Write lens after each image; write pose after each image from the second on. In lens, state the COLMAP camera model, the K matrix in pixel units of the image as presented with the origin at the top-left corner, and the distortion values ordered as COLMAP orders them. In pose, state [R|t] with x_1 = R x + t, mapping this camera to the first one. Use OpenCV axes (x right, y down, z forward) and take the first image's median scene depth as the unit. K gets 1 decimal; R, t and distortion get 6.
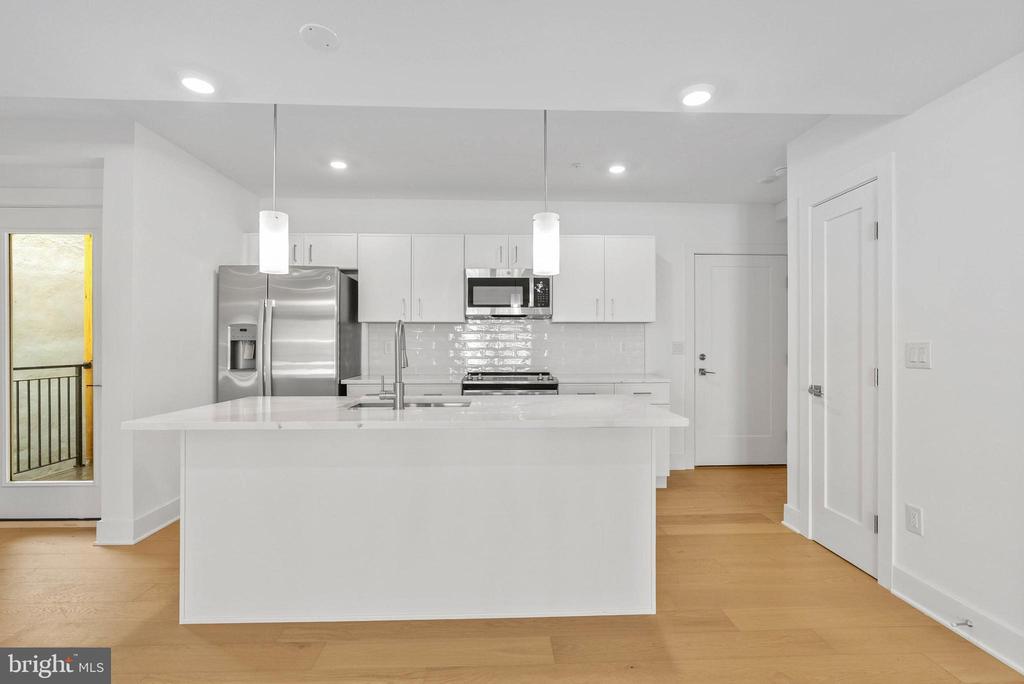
lens RADIAL K [[468.4, 0, 510.3], [0, 468.4, 341.2], [0, 0, 1]] dist [0.002959, 0.001813]
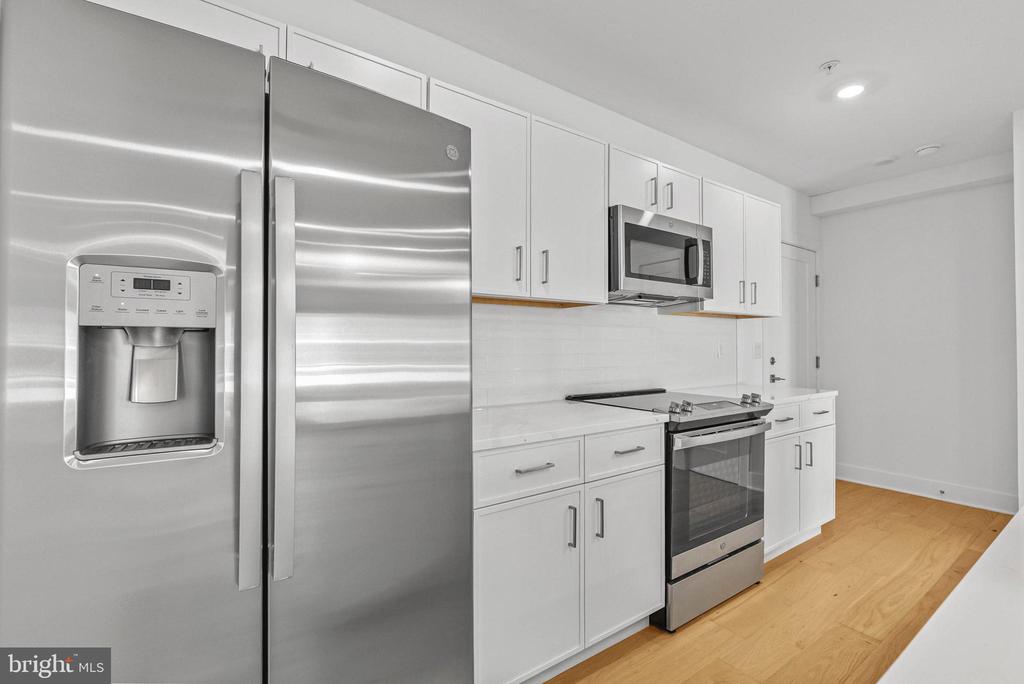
lens RADIAL K [[468.4, 0, 514.7], [0, 468.4, 341.9], [0, 0, 1]] dist [0.002959, 0.001813]
pose [[0.822736, 0.003621, 0.568412, -0.540736], [0.005144, 0.999891, -0.013816, 0.010701], [-0.568400, 0.014291, 0.822628, 0.677970]]
